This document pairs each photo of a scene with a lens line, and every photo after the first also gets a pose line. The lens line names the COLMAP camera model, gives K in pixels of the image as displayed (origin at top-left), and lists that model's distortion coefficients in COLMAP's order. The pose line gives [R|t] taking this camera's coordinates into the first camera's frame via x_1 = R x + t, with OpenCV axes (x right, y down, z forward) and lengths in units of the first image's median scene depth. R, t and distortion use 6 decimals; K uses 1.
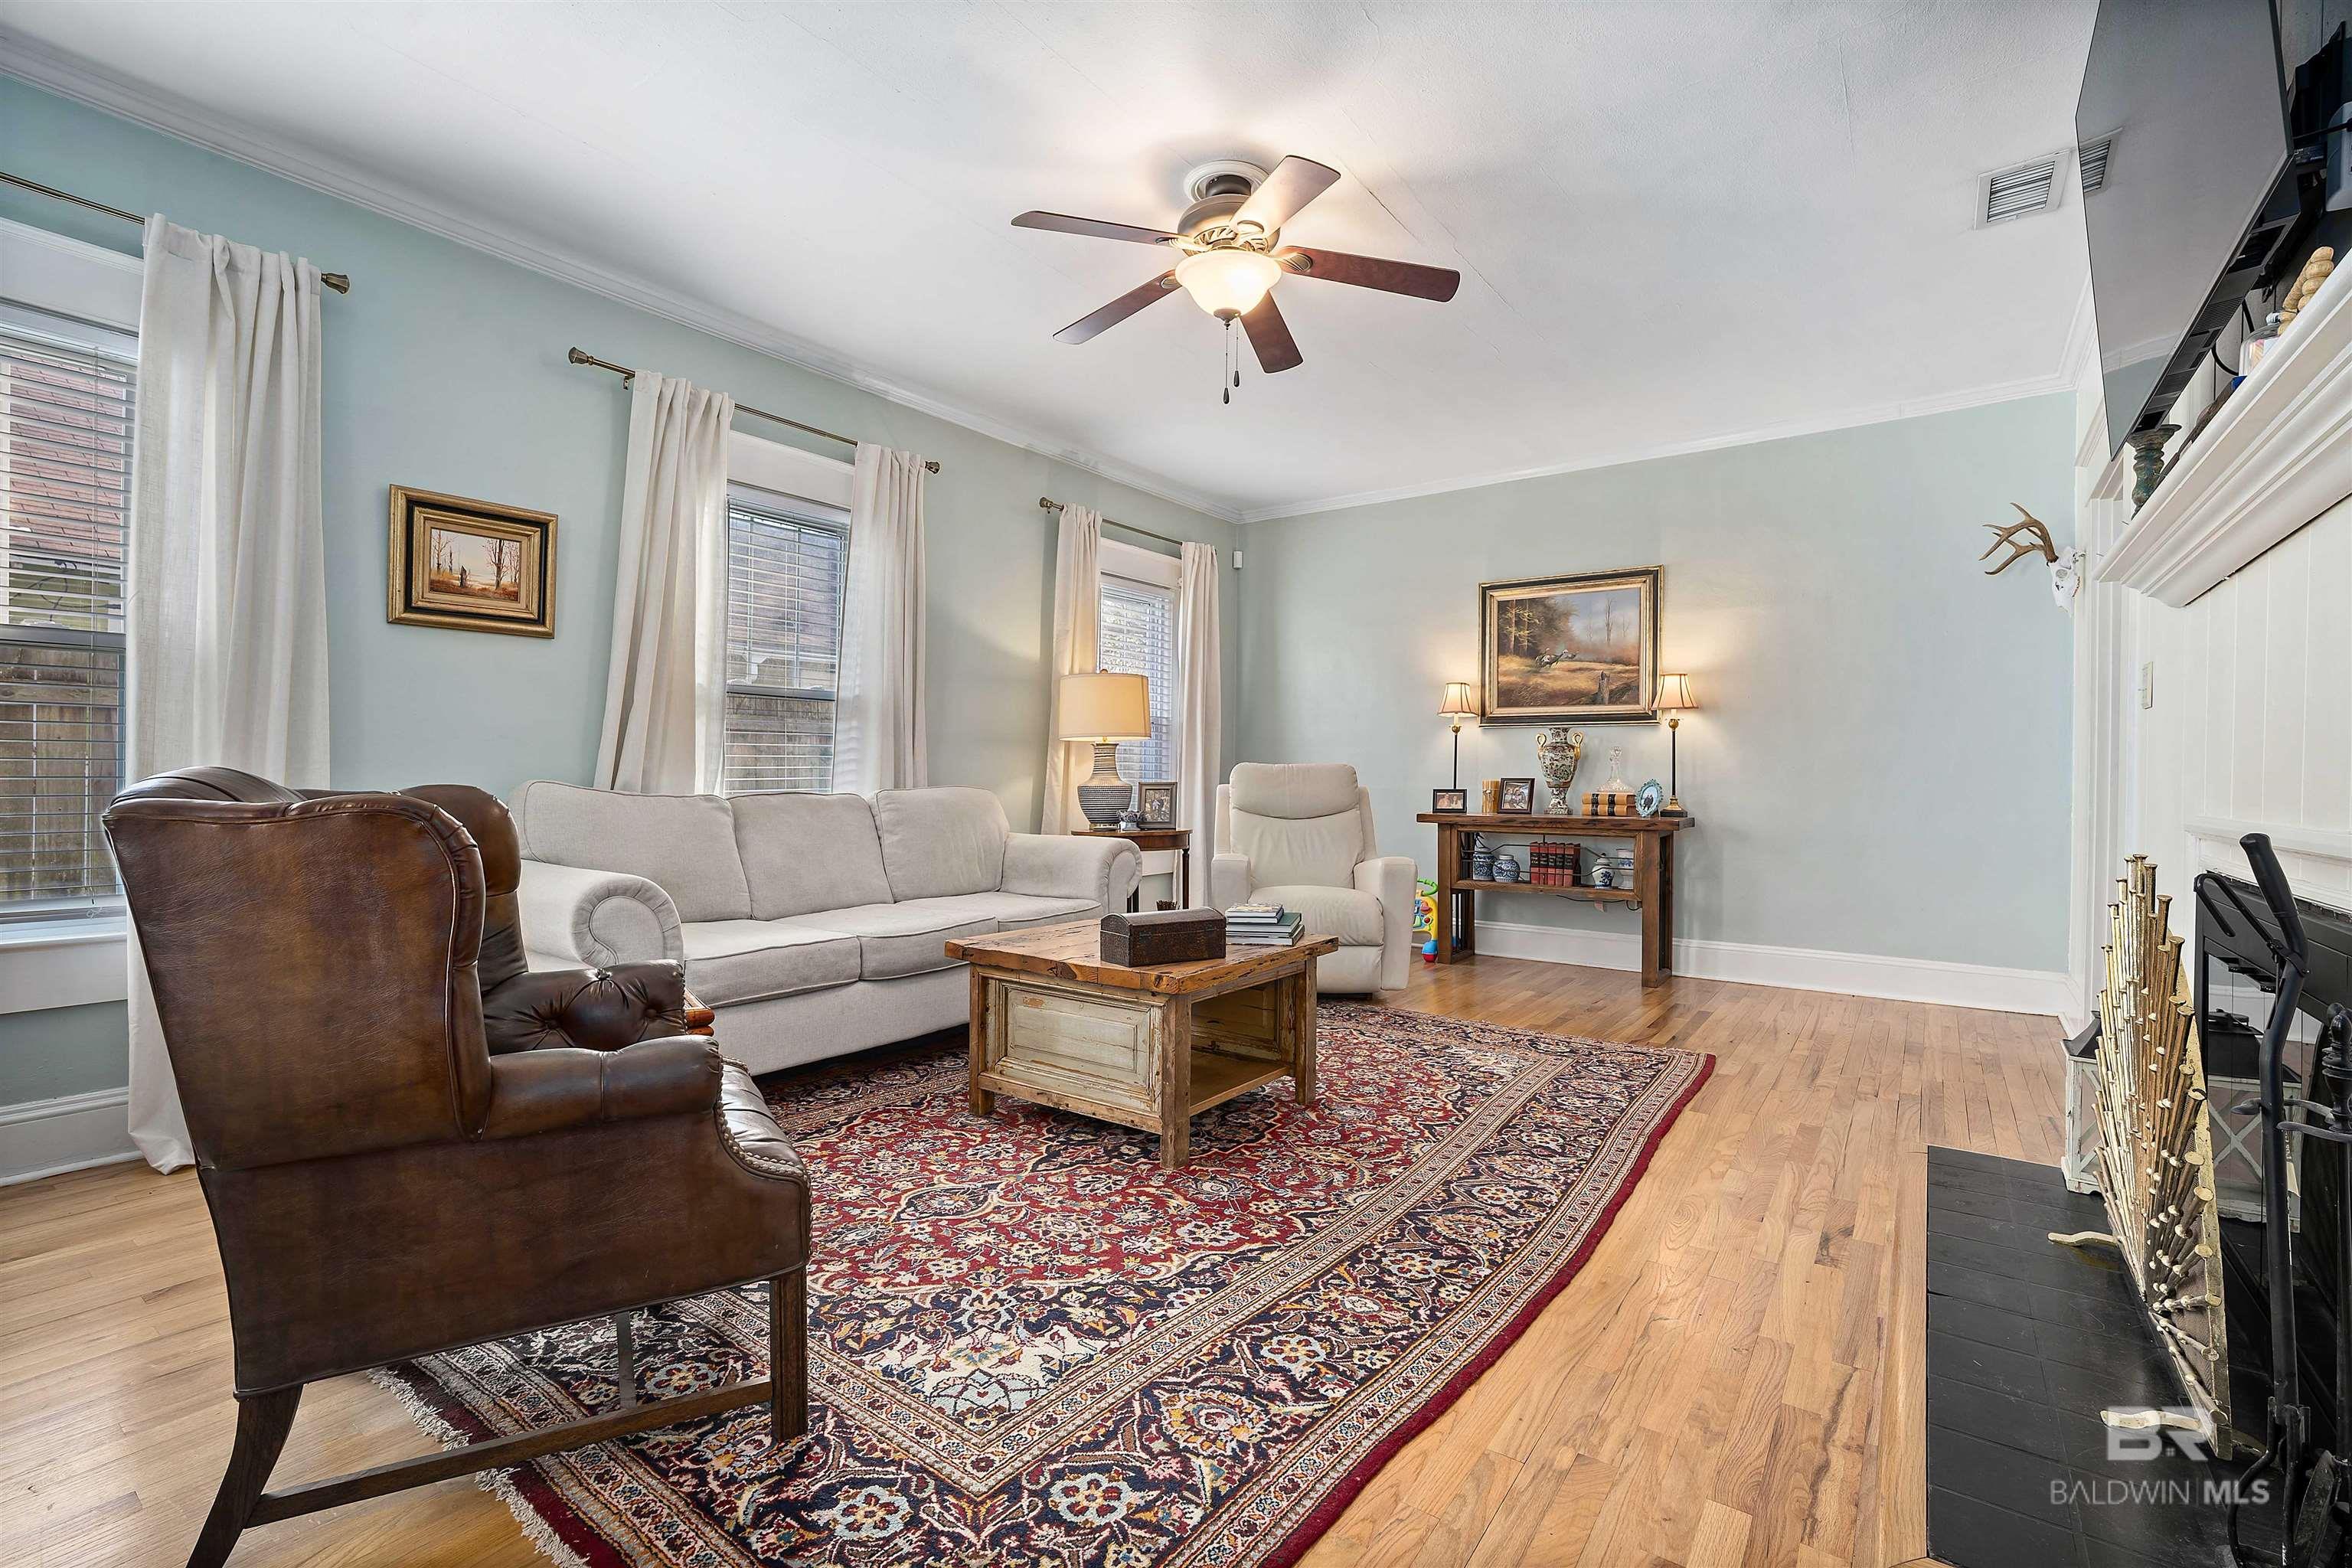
lens RADIAL K [[1039.1, 0, 1193.2], [0, 1039.1, 787.1], [0, 0, 1]] dist [-0.015318, 0.004790]
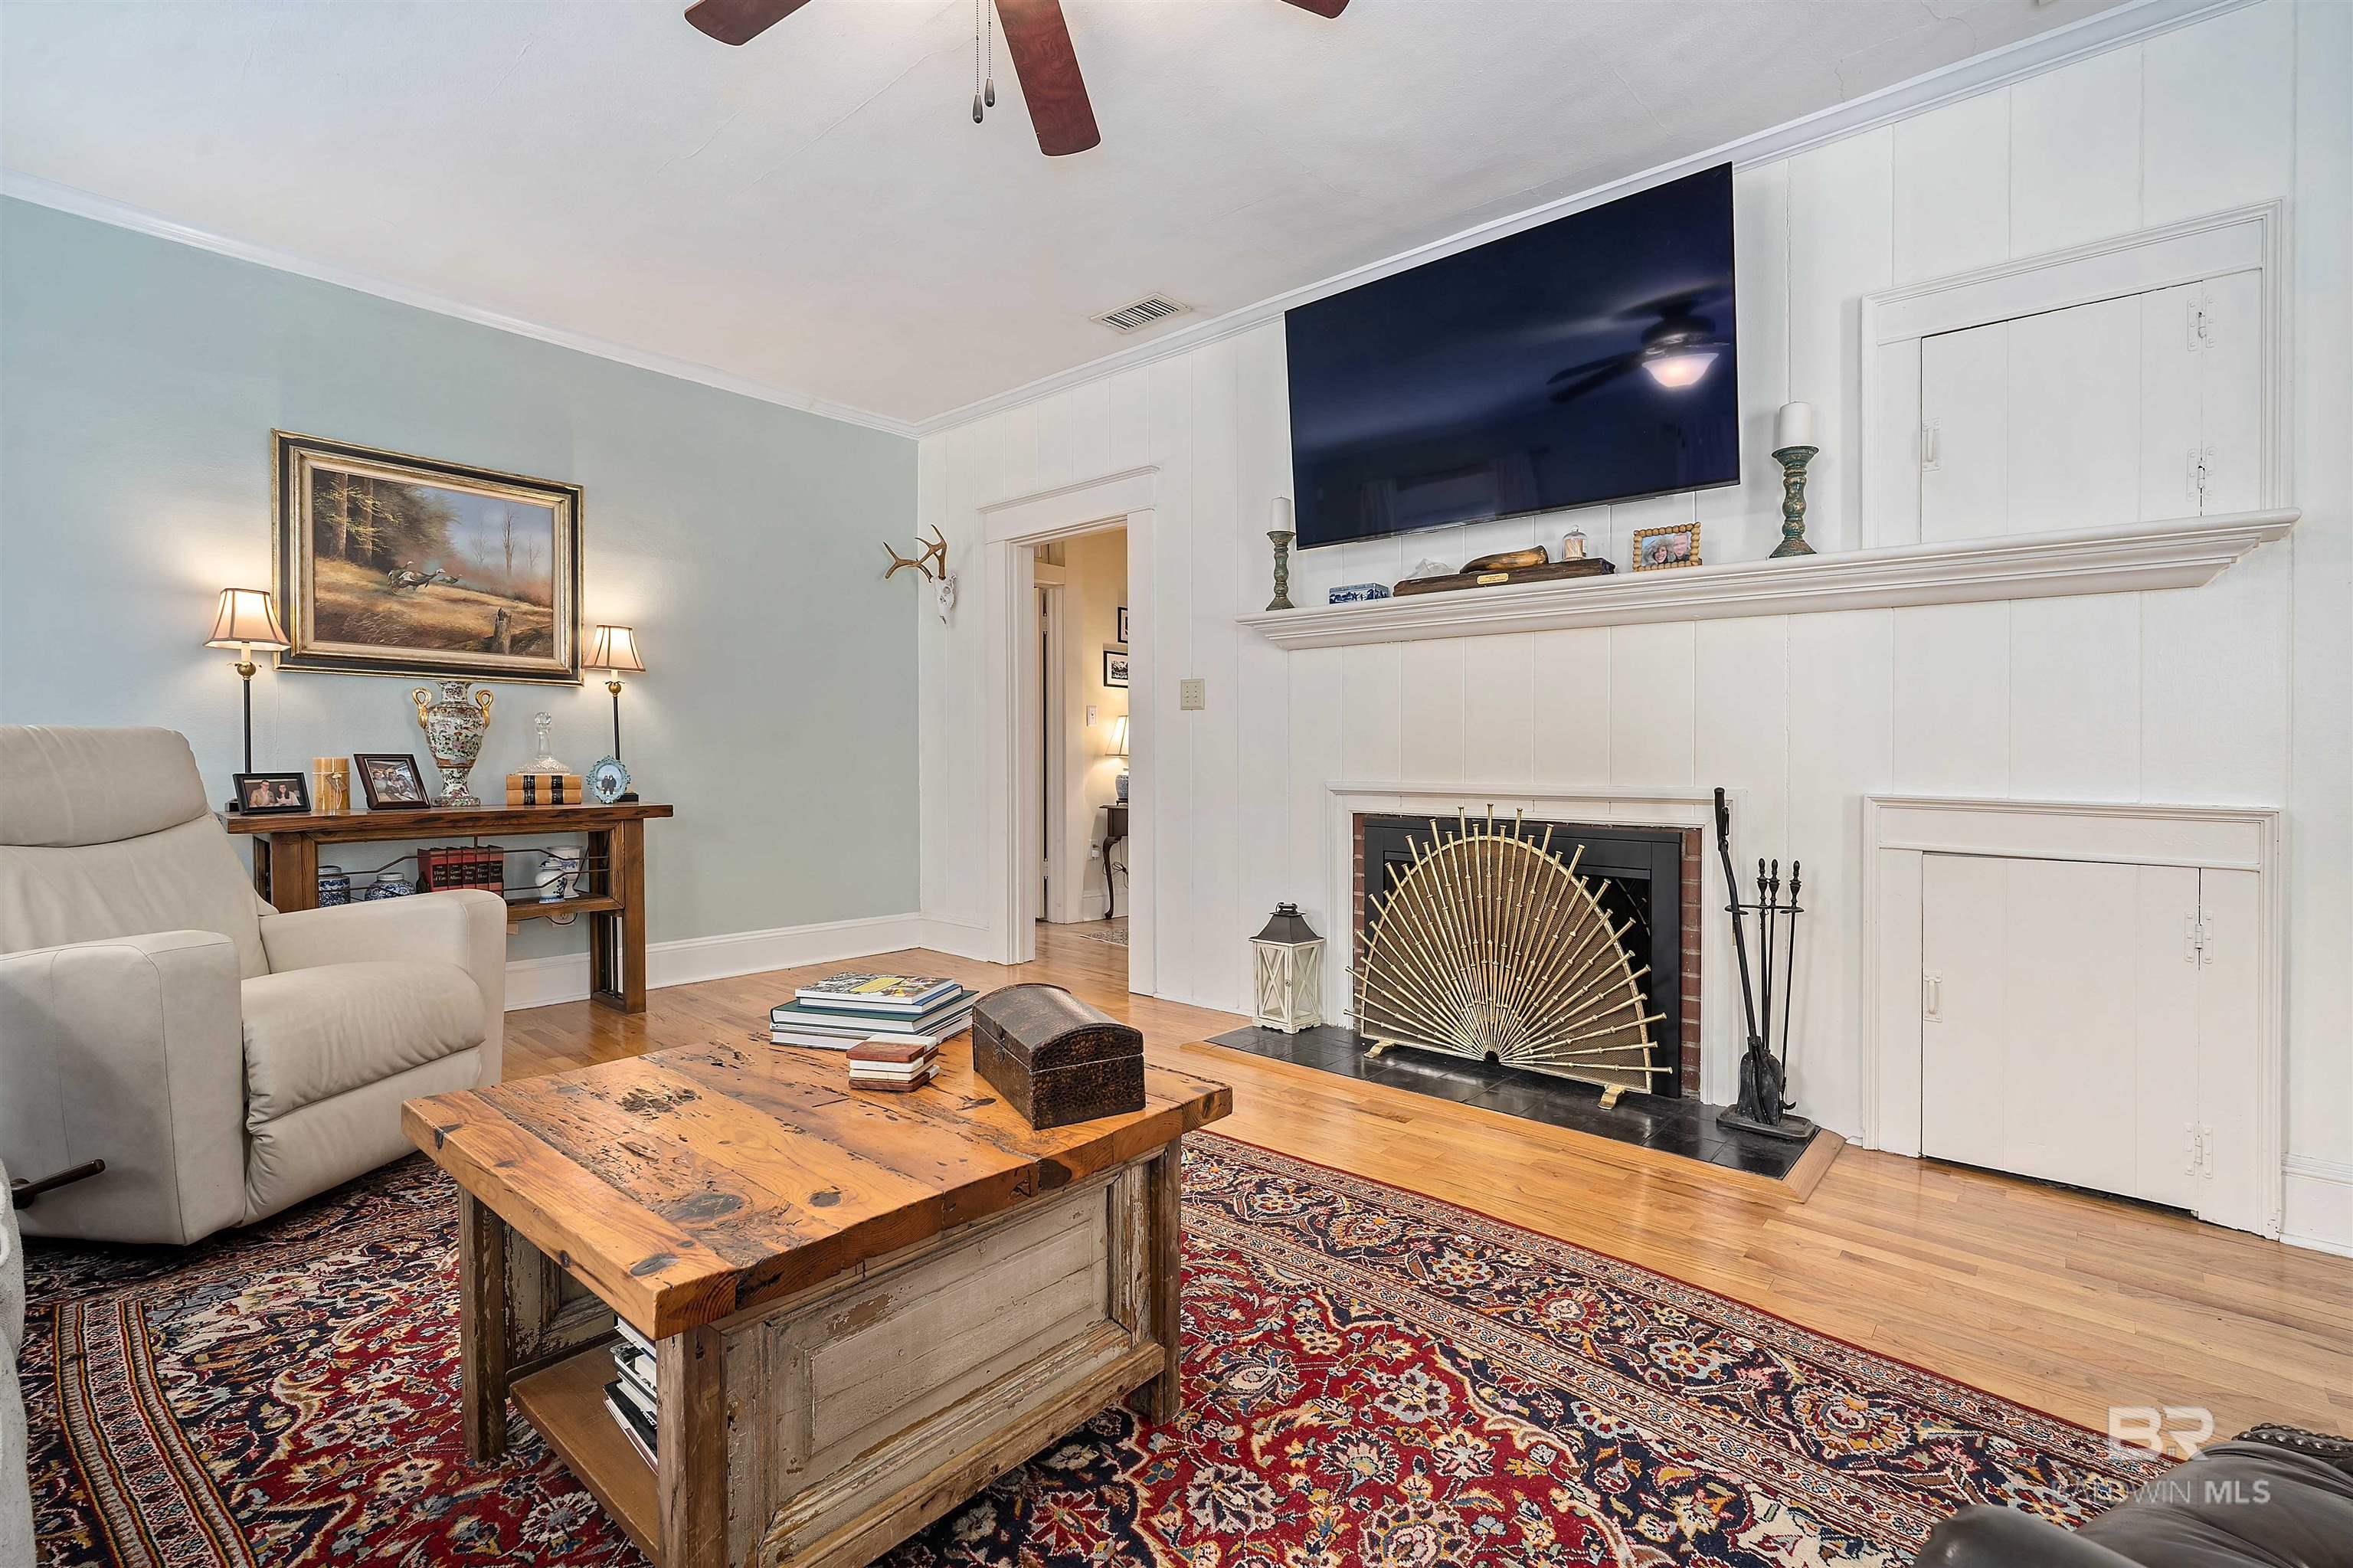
lens RADIAL K [[1039.6, 0, 1189.9], [0, 1039.6, 785.0], [0, 0, 1]] dist [-0.015318, 0.004790]
pose [[0.092368, -0.031673, 0.995221, -0.542267], [0.003045, 0.999498, 0.031526, -0.015580], [-0.995720, 0.000118, 0.092418, 0.832065]]
